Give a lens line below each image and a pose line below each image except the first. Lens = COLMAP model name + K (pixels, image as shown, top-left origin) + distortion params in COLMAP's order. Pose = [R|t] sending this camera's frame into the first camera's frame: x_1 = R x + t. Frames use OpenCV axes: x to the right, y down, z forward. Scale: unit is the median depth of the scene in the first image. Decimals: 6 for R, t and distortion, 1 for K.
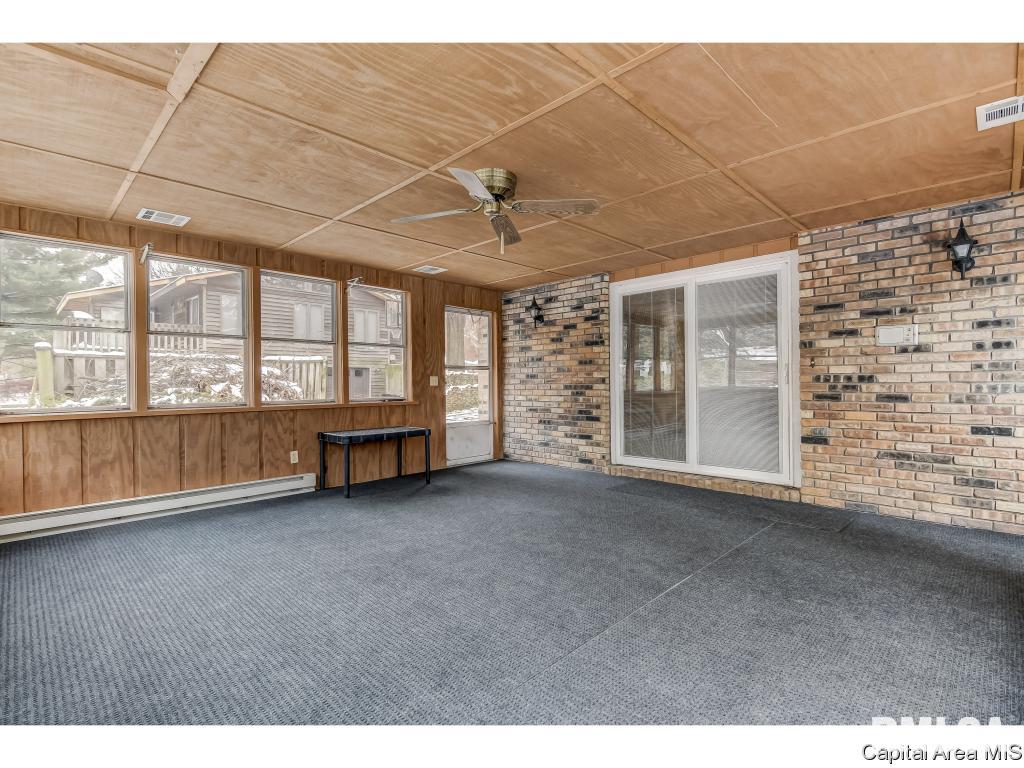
lens RADIAL K [[490.8, 0, 508.8], [0, 490.8, 383.2], [0, 0, 1]] dist [0.000882, -0.000918]
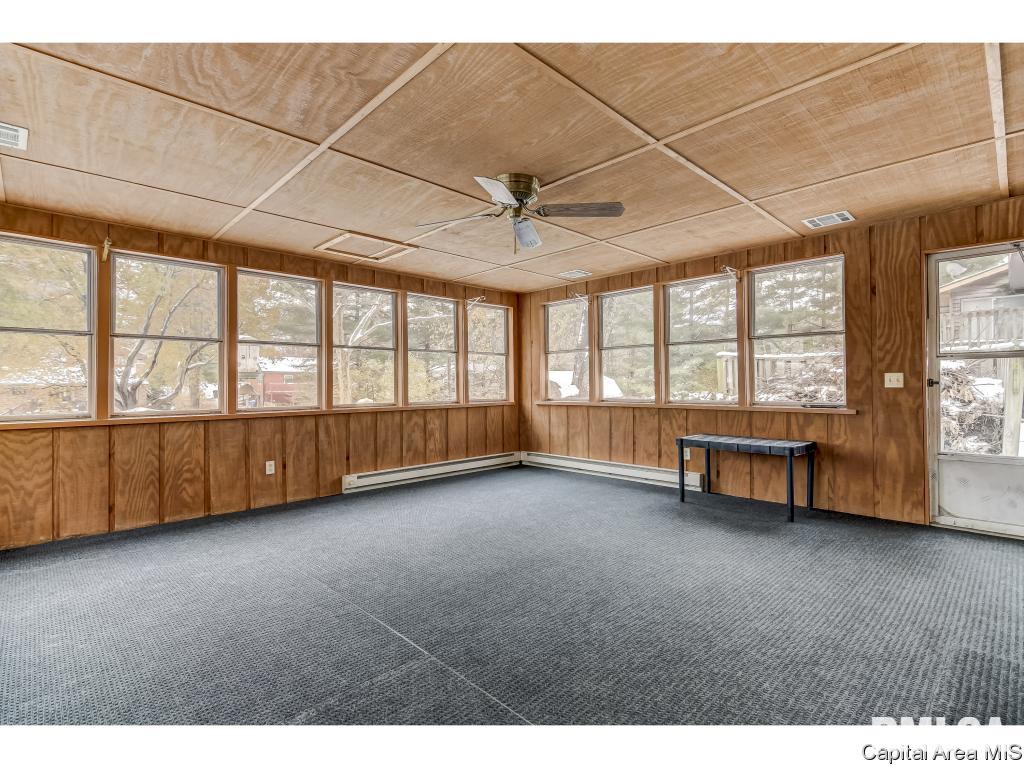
lens RADIAL K [[490.8, 0, 508.8], [0, 490.8, 383.2], [0, 0, 1]] dist [0.000882, -0.000918]
pose [[-0.027460, 0.005192, -0.999609, 0.639799], [0.005912, 0.999970, 0.005031, -0.008589], [0.999605, -0.005771, -0.027490, 0.665431]]
